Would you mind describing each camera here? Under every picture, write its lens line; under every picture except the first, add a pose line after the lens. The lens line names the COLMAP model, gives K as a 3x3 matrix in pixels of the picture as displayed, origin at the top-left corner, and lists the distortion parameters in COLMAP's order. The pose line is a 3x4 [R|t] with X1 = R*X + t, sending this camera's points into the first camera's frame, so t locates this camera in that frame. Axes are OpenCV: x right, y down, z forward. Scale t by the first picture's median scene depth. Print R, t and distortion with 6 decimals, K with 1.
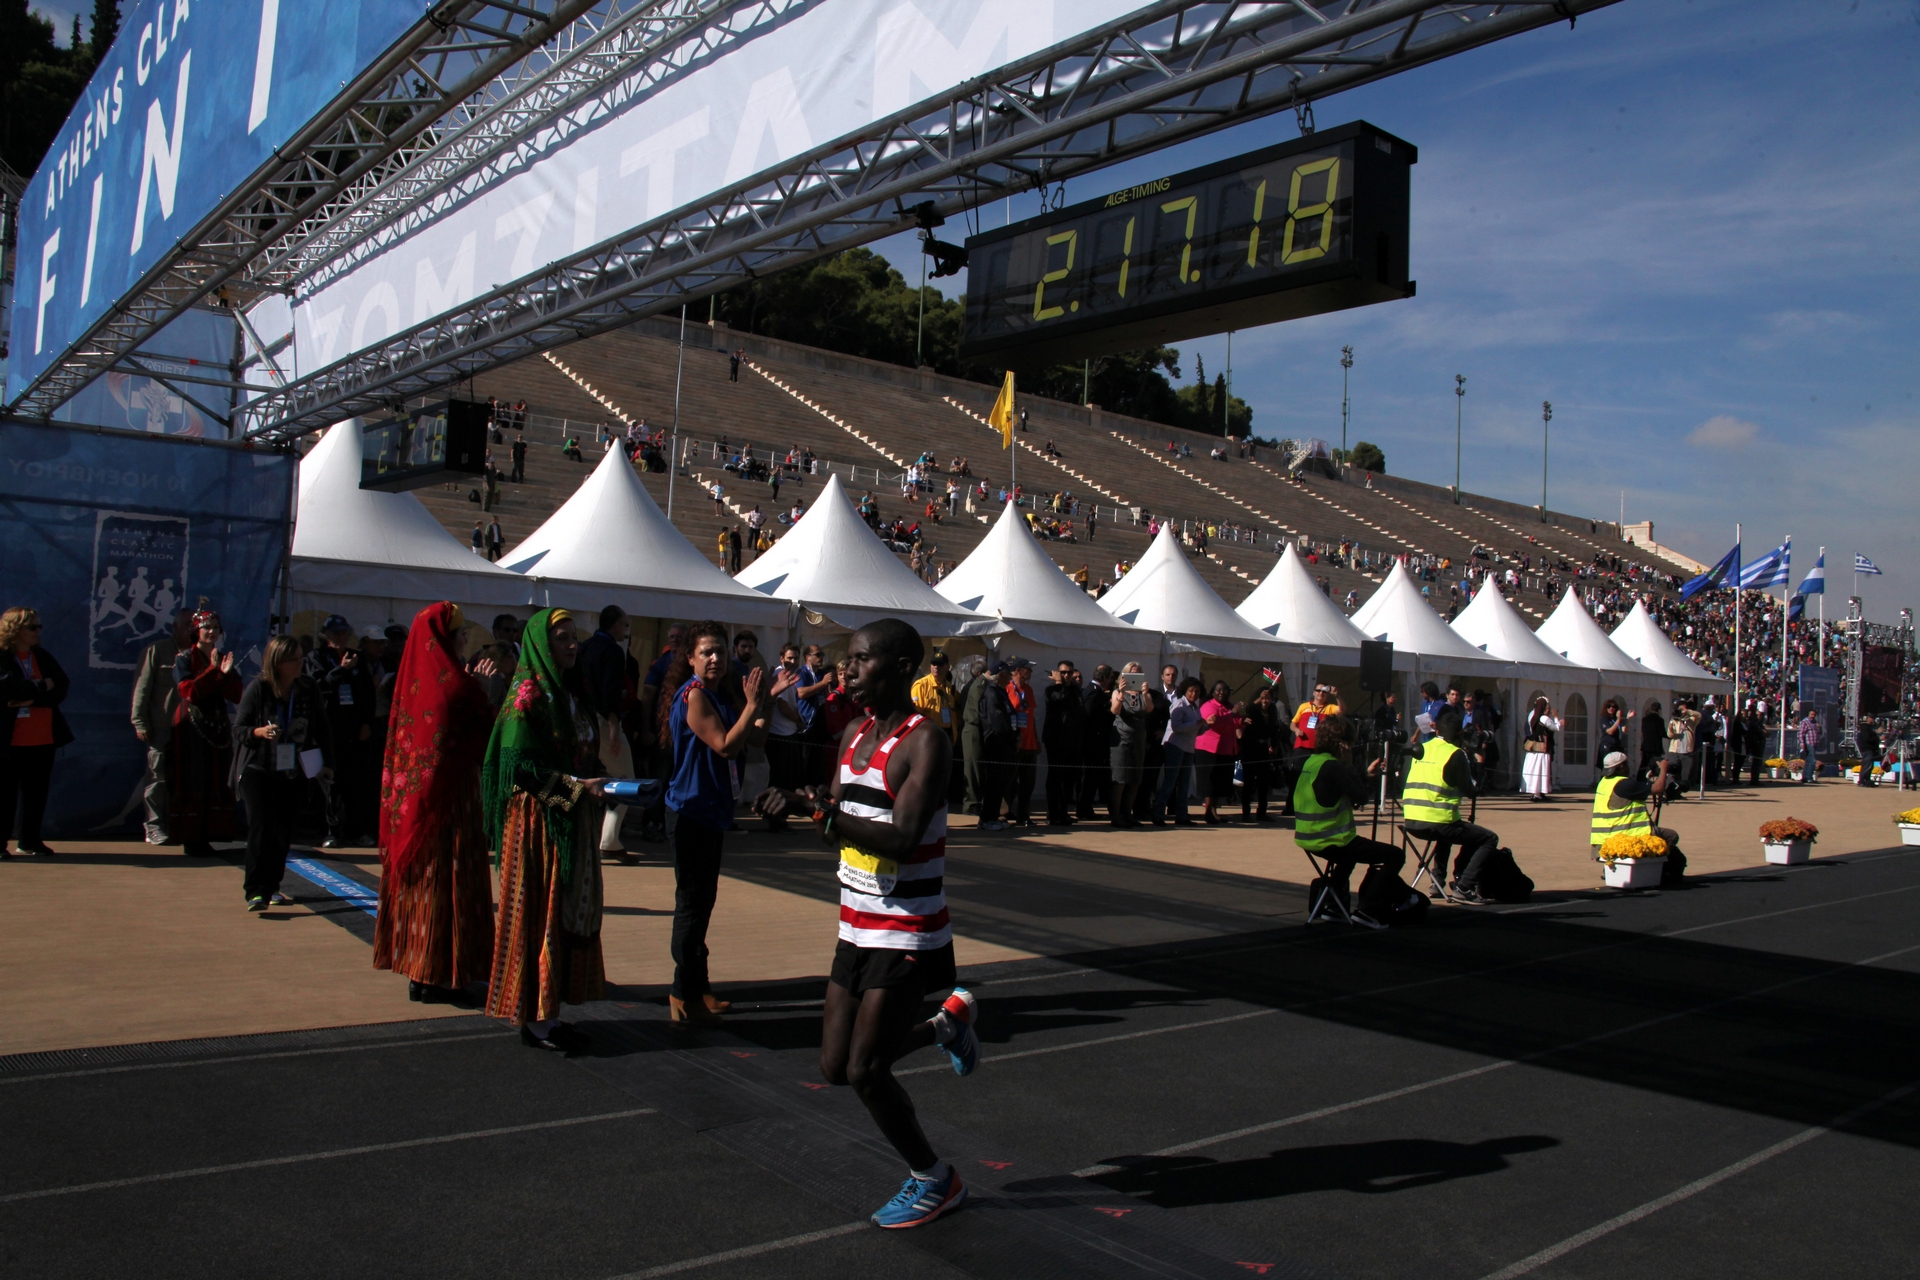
lens RADIAL K [[1529.3, 0, 960.6], [0, 1529.3, 624.7], [0, 0, 1]] dist [-0.151759, 0.114803]
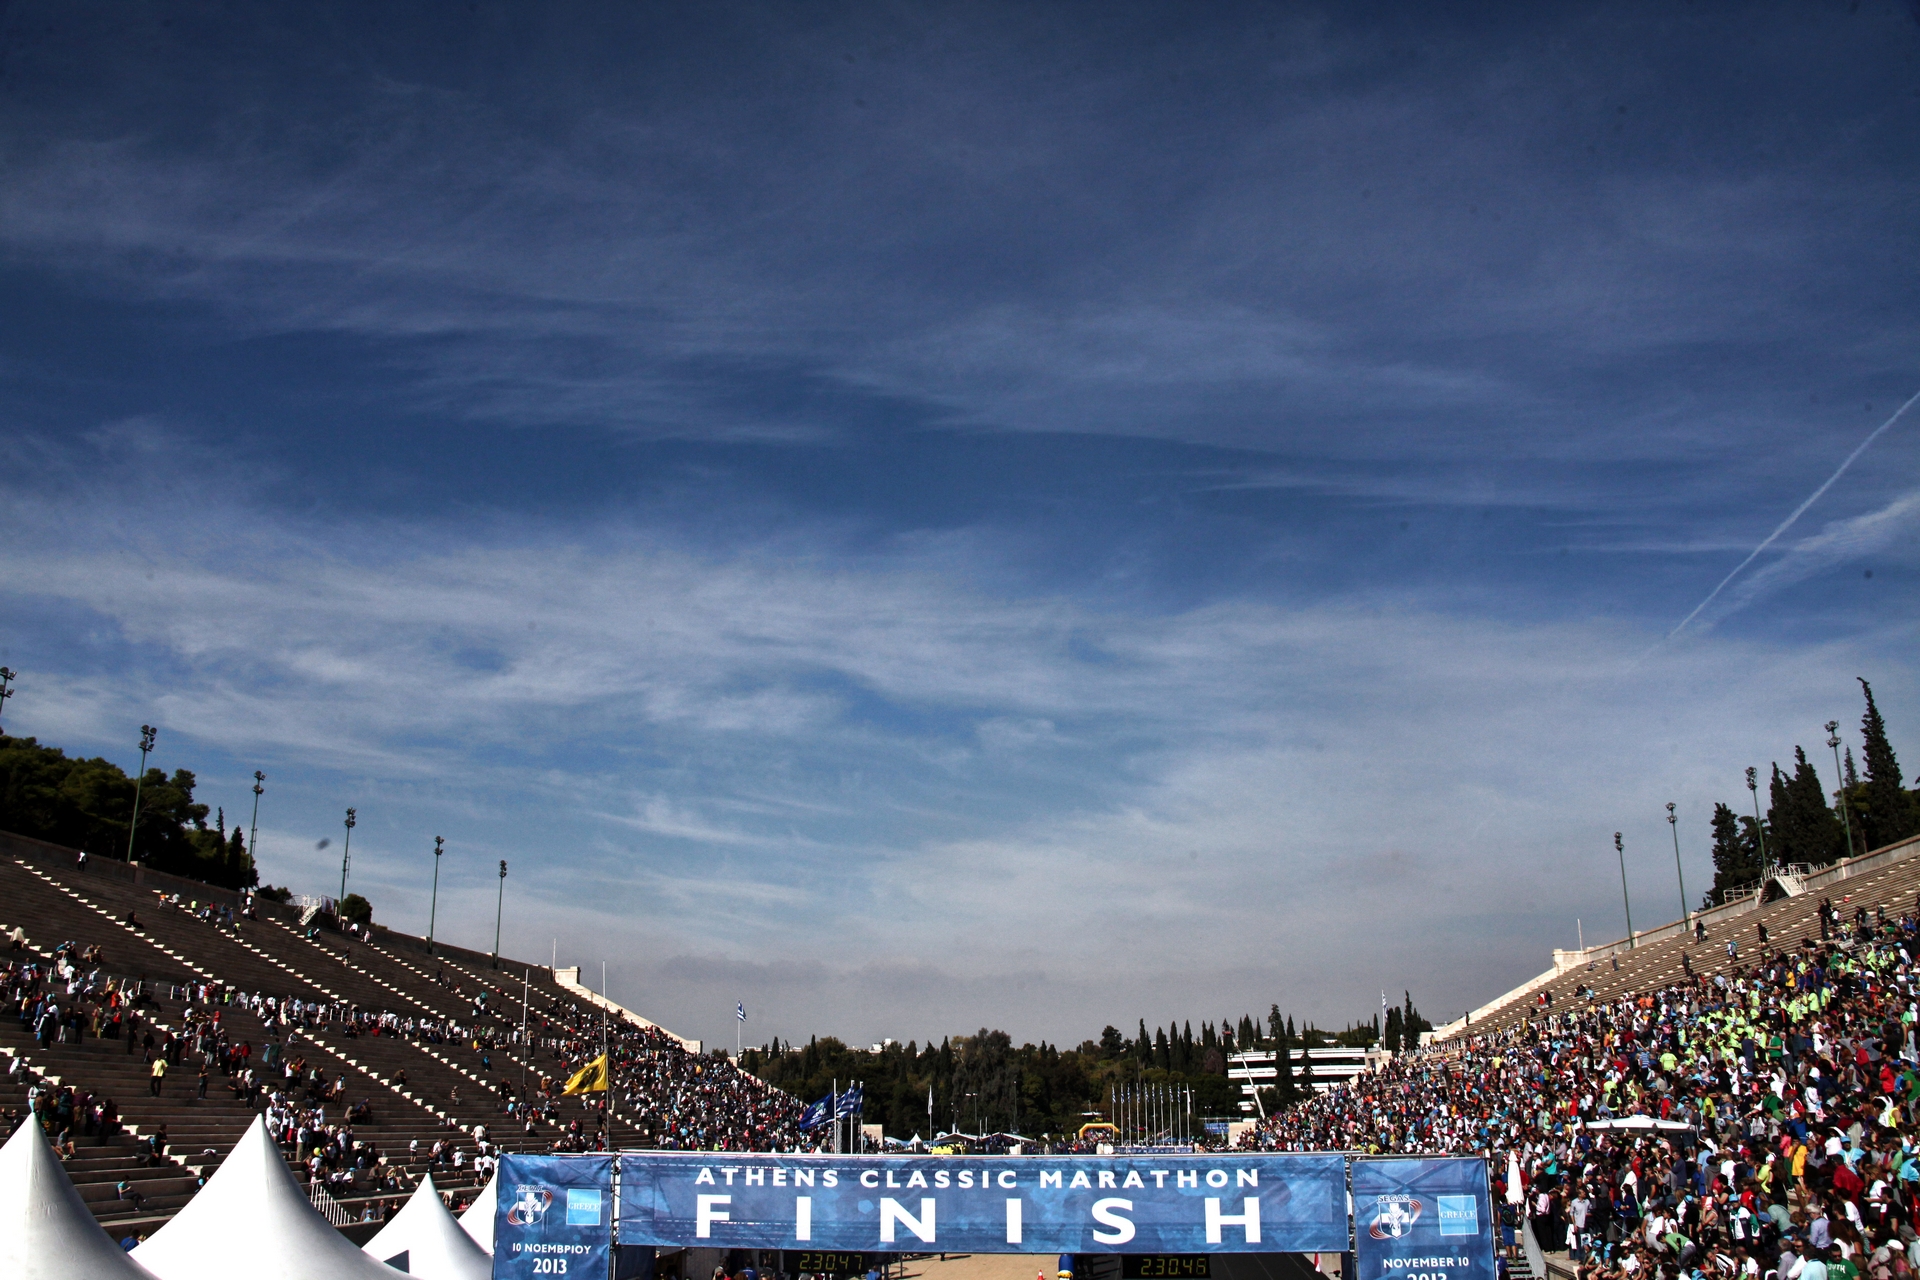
lens RADIAL K [[1529.3, 0, 960.6], [0, 1529.3, 624.7], [0, 0, 1]] dist [-0.151759, 0.114803]
pose [[0.731220, 0.161642, 0.662714, -0.373132], [0.007302, 0.969608, -0.244553, -0.098854], [-0.682103, 0.183661, 0.707817, -0.241491]]
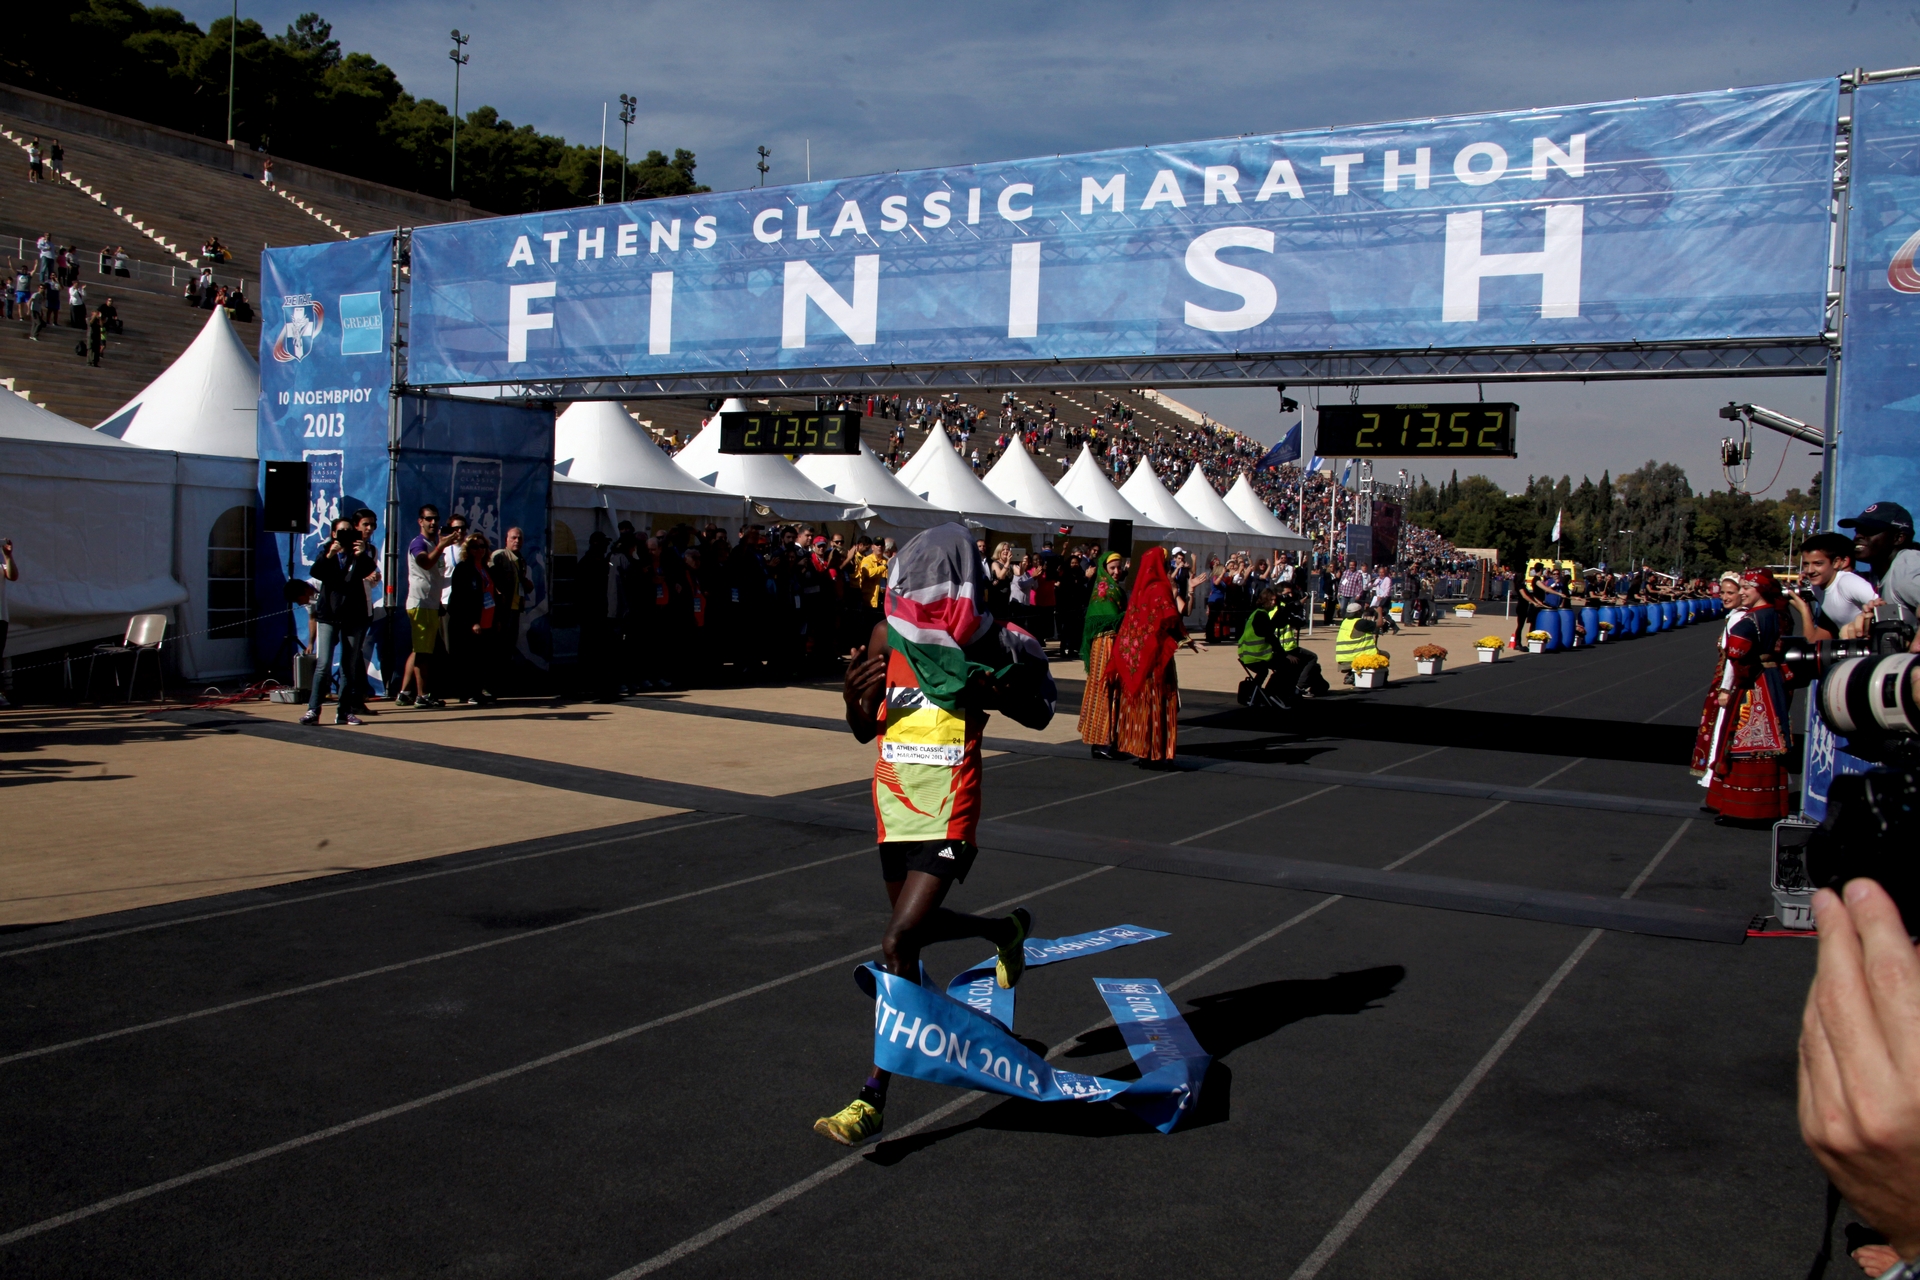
lens RADIAL K [[1644.8, 0, 988.4], [0, 1644.8, 640.1], [0, 0, 1]] dist [-0.148116, 0.190331]
pose [[0.937367, -0.032247, 0.346847, -0.123077], [-0.005518, 0.994206, 0.107347, -0.013786], [-0.348299, -0.102538, 0.931759, -0.112981]]
